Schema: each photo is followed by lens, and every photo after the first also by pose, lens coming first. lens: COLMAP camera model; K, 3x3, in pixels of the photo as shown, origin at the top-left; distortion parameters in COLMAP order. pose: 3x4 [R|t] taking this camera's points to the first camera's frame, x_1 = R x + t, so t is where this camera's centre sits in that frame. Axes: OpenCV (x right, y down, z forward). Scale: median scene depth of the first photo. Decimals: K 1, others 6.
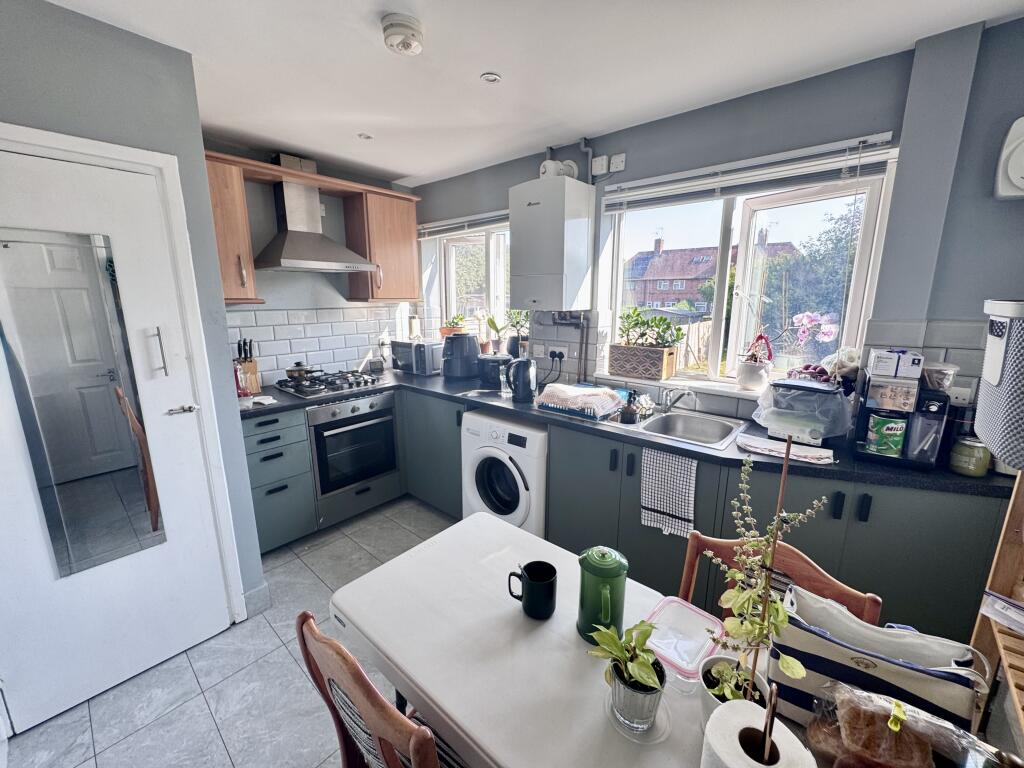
lens RADIAL K [[407.4, 0, 512.5], [0, 407.4, 382.4], [0, 0, 1]] dist [-0.003122, -0.000035]
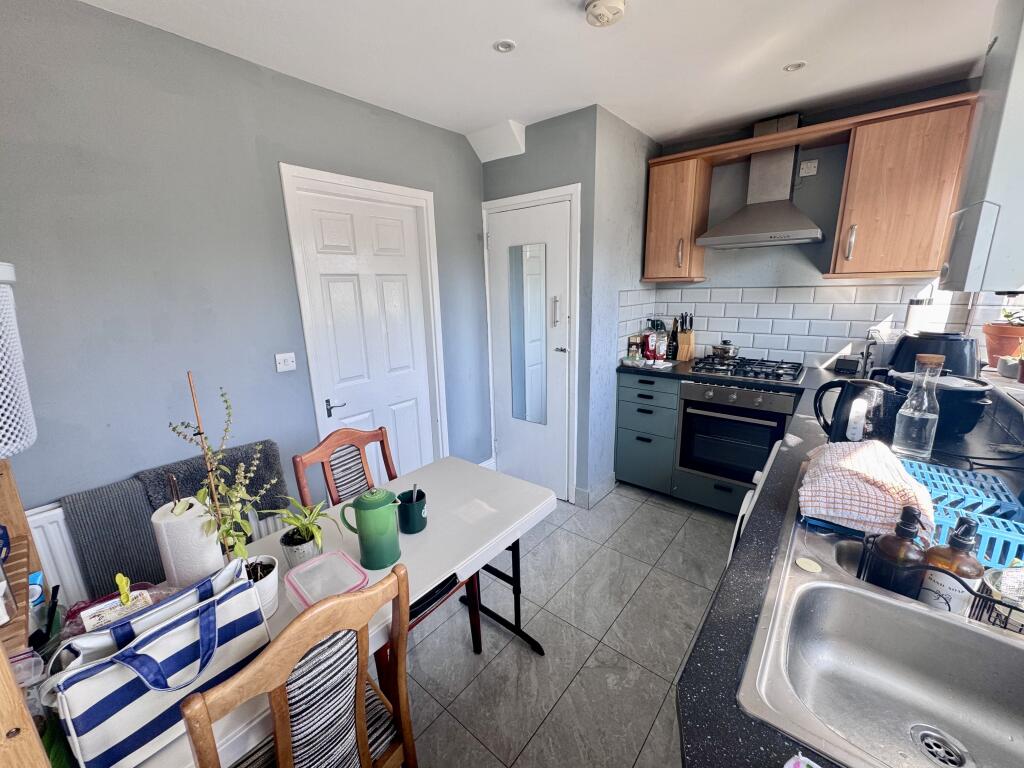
lens RADIAL K [[407.4, 0, 512.5], [0, 407.4, 382.4], [0, 0, 1]] dist [-0.003122, -0.000035]
pose [[0.025278, 0.230100, -0.972839, 0.520476], [-0.184785, 0.957456, 0.221661, -0.087011], [0.982454, 0.174163, 0.066721, 0.500053]]
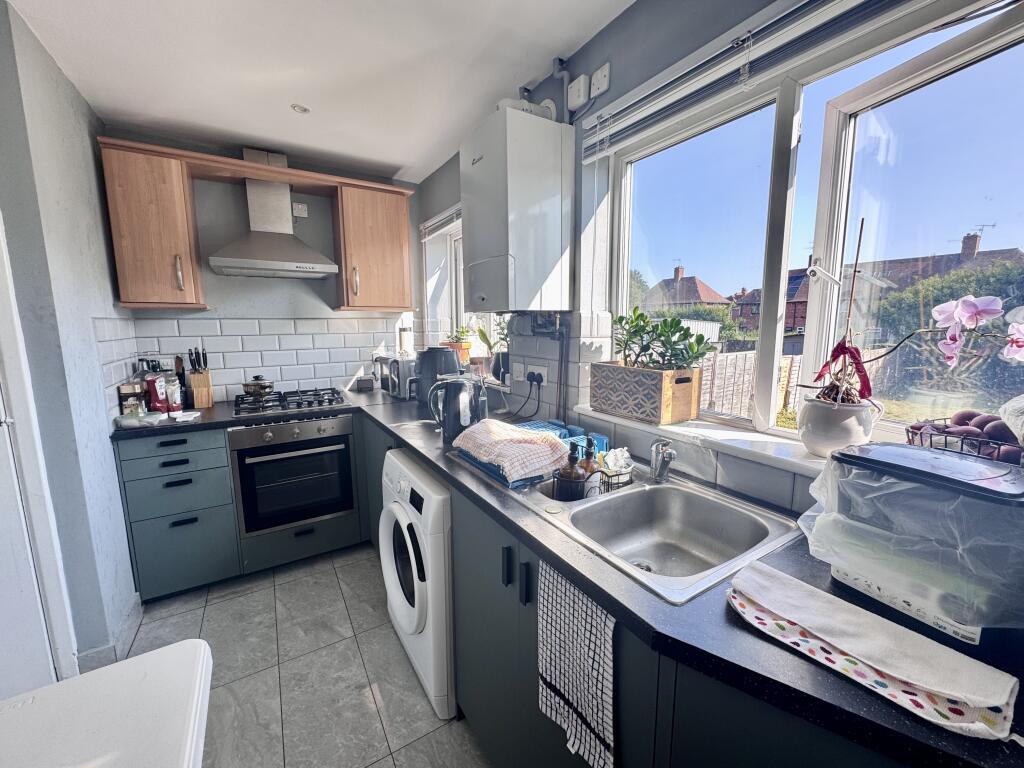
lens RADIAL K [[407.4, 0, 512.5], [0, 407.4, 382.4], [0, 0, 1]] dist [-0.003122, -0.000035]
pose [[0.954824, 0.037465, -0.294800, 0.313599], [-0.055998, 0.996933, -0.054673, -0.020581], [0.291848, 0.068711, 0.953993, 0.356195]]
